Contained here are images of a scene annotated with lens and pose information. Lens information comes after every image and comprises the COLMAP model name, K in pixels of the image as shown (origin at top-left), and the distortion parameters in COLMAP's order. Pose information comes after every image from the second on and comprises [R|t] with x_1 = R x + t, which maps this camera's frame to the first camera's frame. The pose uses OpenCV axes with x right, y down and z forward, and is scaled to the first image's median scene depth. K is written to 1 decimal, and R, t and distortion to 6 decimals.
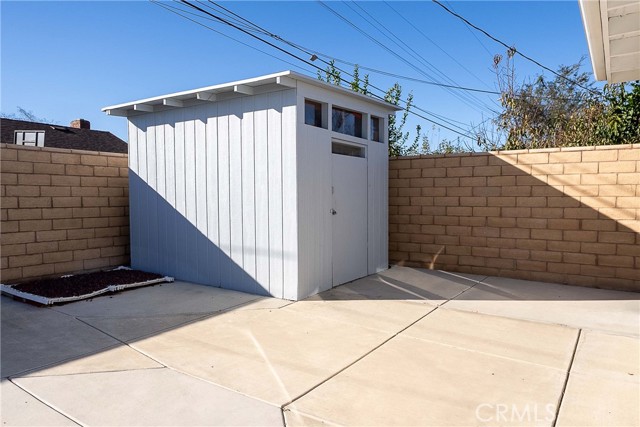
lens RADIAL K [[454.0, 0, 324.6], [0, 454.0, 213.3], [0, 0, 1]] dist [0.004214, 0.001013]
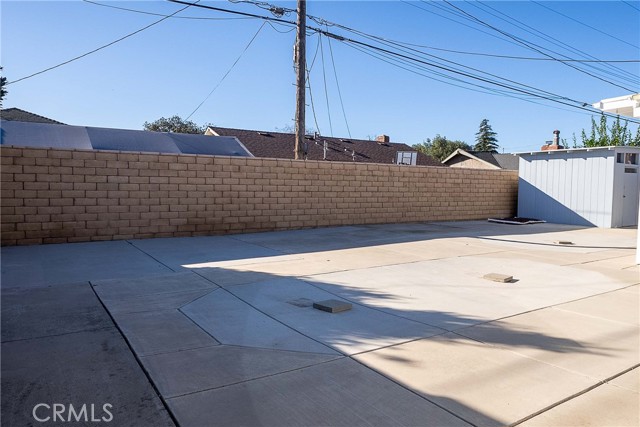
lens RADIAL K [[454.0, 0, 321.6], [0, 454.0, 214.3], [0, 0, 1]] dist [0.004214, 0.001013]
pose [[0.917175, 0.037176, -0.396748, -0.517674], [-0.028671, 0.999215, 0.027348, 0.078735], [0.397453, -0.013707, 0.917520, -1.994859]]
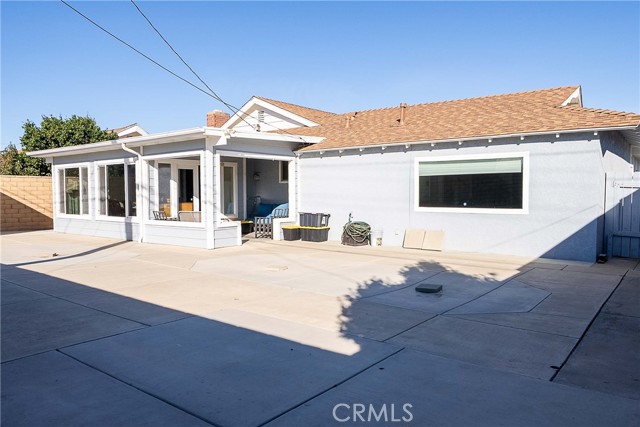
lens RADIAL K [[454.0, 0, 320.2], [0, 454.0, 213.7], [0, 0, 1]] dist [0.004214, 0.001013]
pose [[0.091288, -0.039001, 0.995061, -2.024990], [0.038316, 0.998630, 0.035626, 0.045890], [-0.995087, 0.034874, 0.092657, -1.052517]]
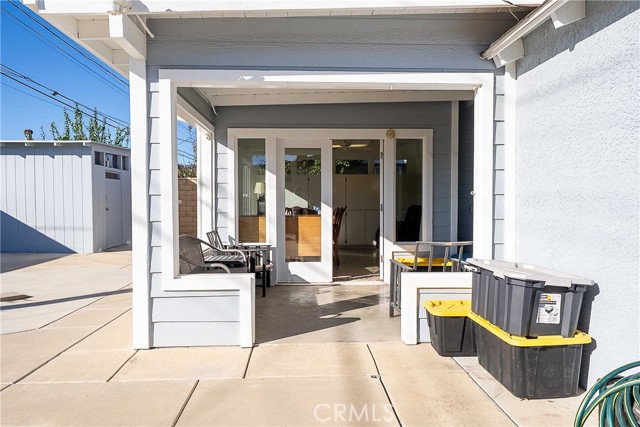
lens RADIAL K [[454.0, 0, 323.1], [0, 454.0, 217.1], [0, 0, 1]] dist [0.004214, 0.001013]
pose [[0.815036, -0.014365, 0.579233, -0.356259], [0.016576, 0.999862, 0.001472, 0.049005], [-0.579174, 0.008402, 0.815161, -1.130117]]
